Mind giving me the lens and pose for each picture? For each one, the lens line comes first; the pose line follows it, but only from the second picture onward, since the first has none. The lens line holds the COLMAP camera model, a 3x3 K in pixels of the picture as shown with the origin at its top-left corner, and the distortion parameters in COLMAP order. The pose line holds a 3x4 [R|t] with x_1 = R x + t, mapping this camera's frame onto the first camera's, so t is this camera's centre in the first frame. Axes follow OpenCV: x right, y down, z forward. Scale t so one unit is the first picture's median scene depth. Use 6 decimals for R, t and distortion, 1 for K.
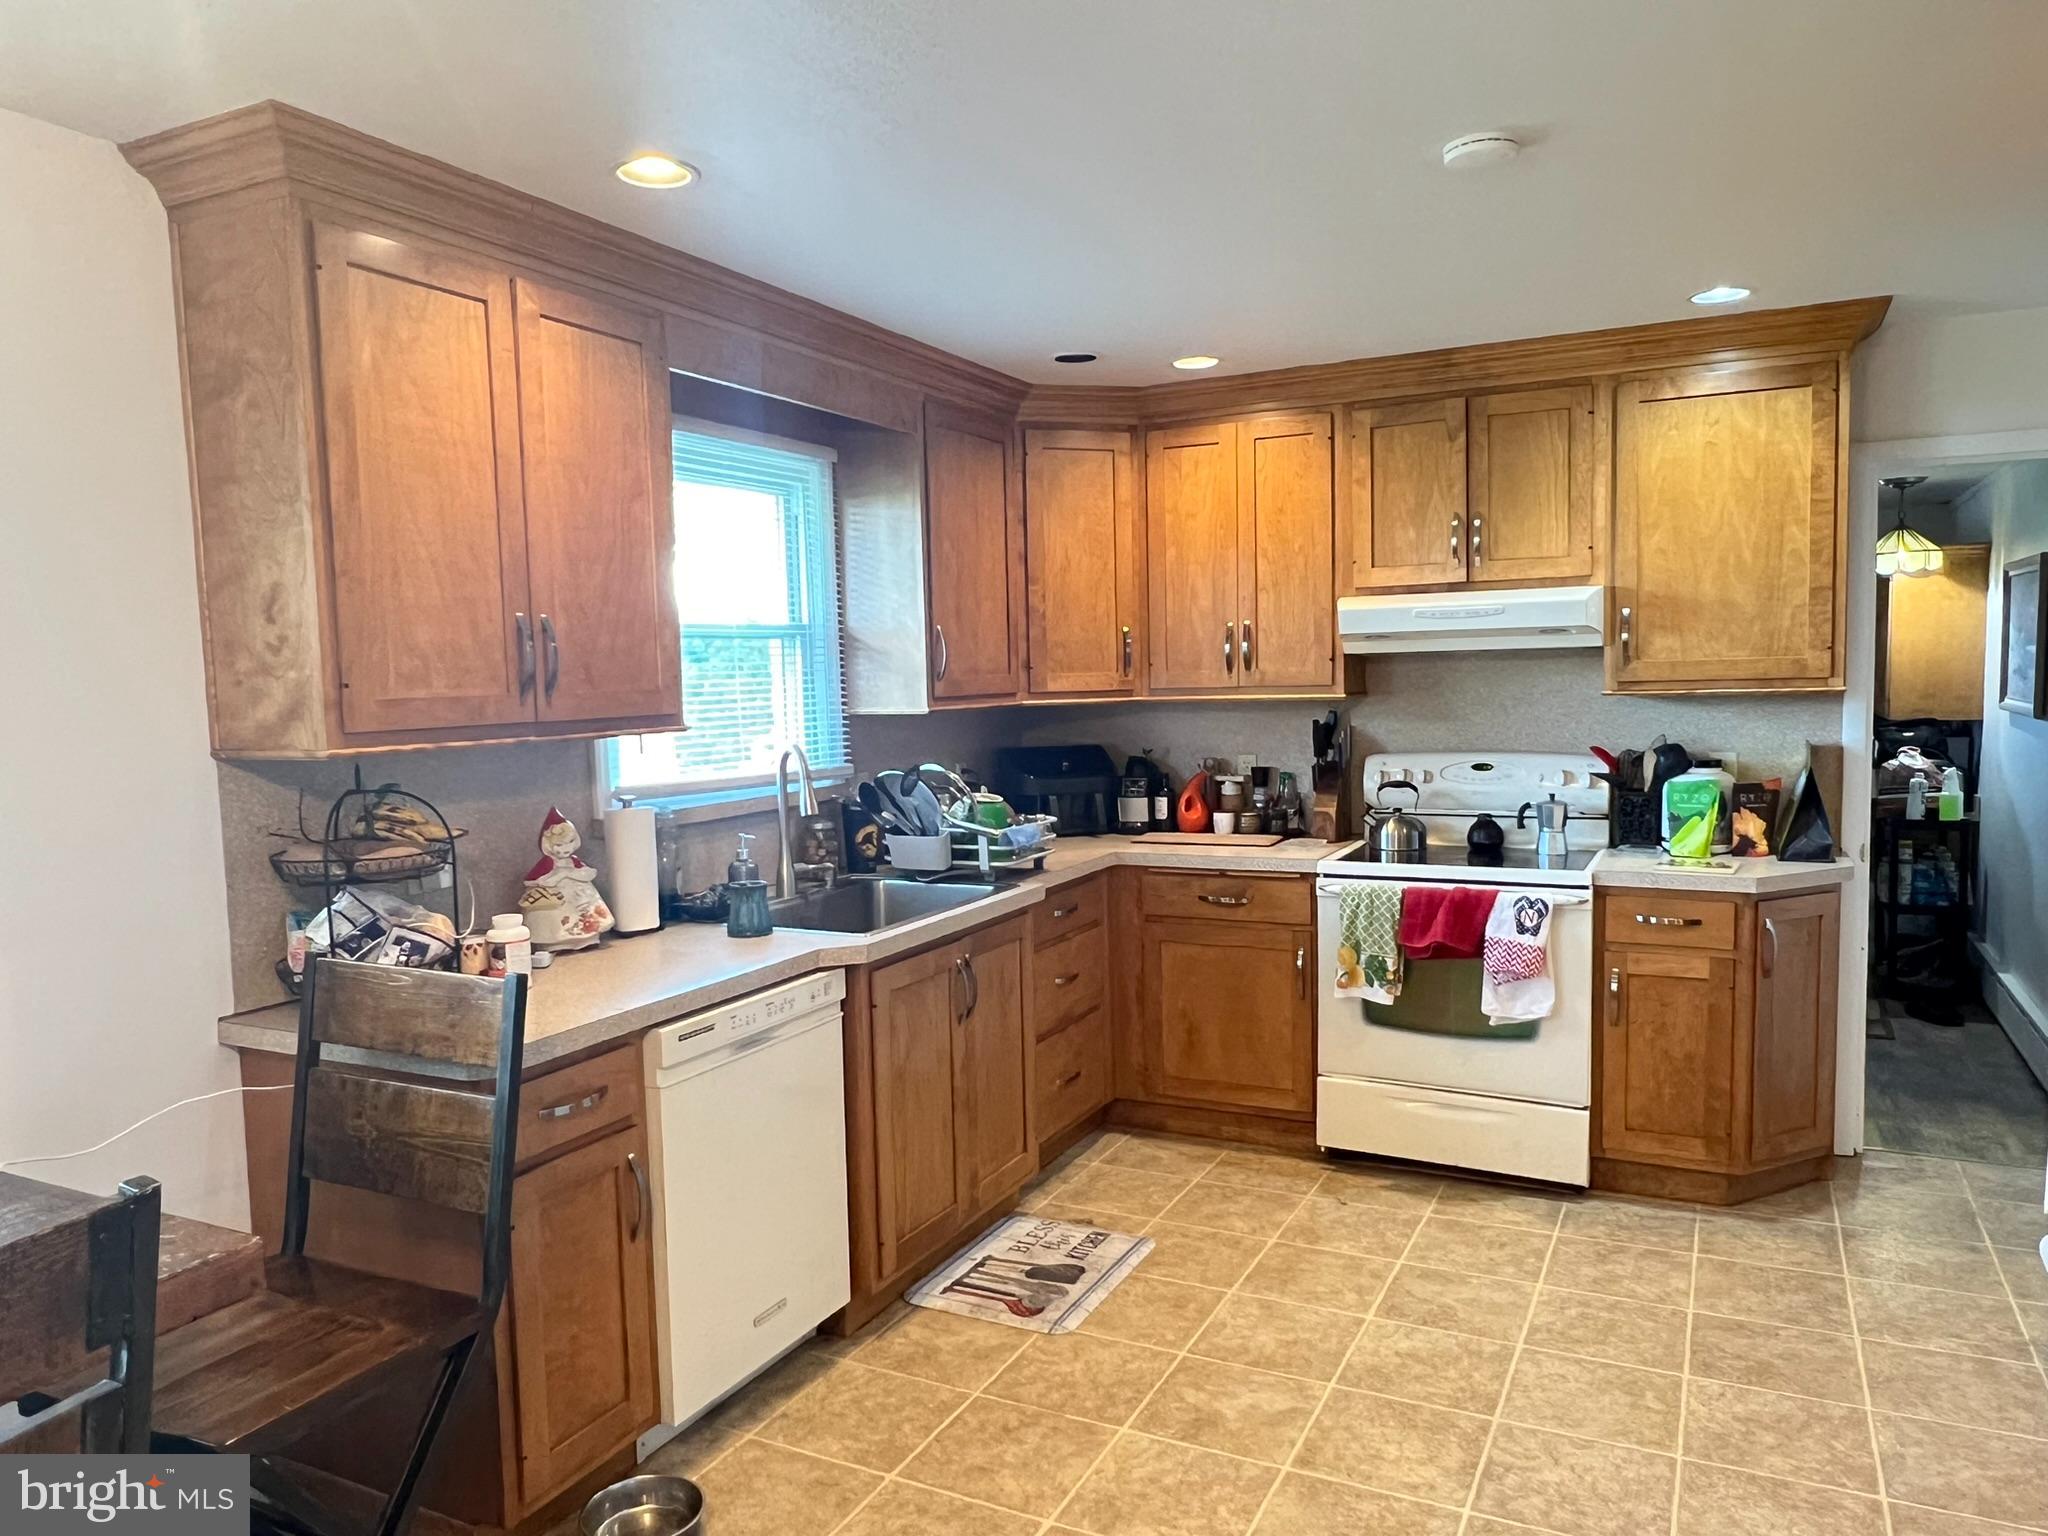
lens RADIAL K [[1412.5, 0, 1024.0], [0, 1412.5, 768.0], [0, 0, 1]] dist [0.233262, -0.000243]
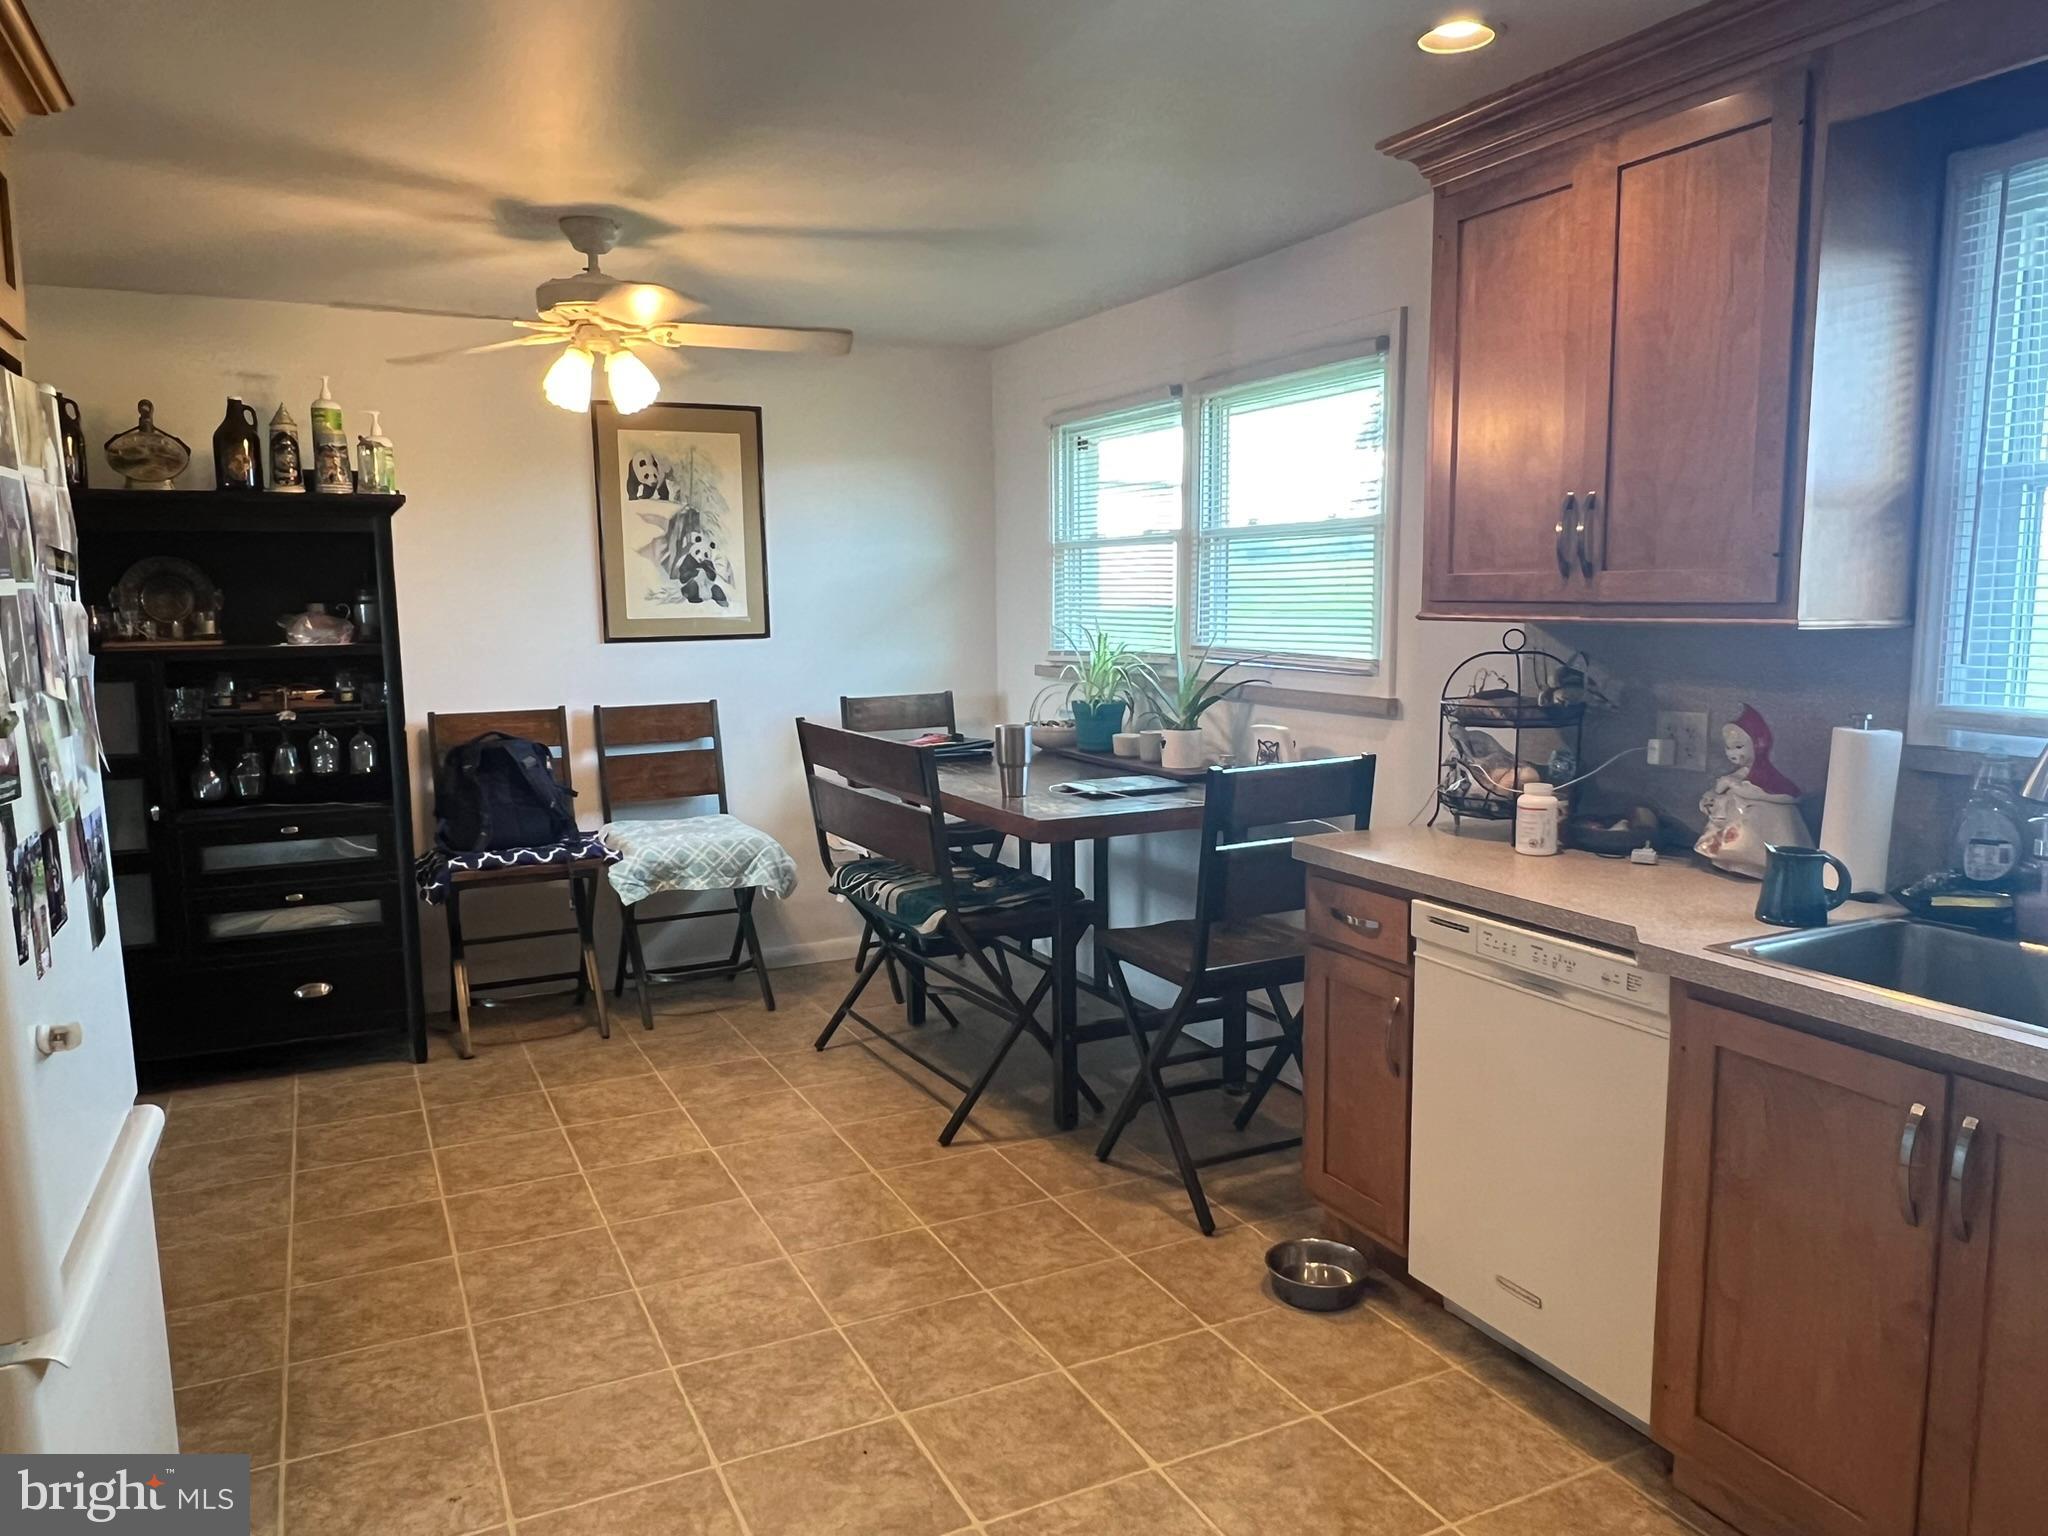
lens RADIAL K [[1412.5, 0, 1024.0], [0, 1412.5, 768.0], [0, 0, 1]] dist [0.233262, -0.000243]
pose [[-0.591908, 0.141098, -0.793559, 0.907155], [-0.013341, 0.982708, 0.184681, -0.119206], [0.805895, 0.119901, -0.579790, 1.745231]]
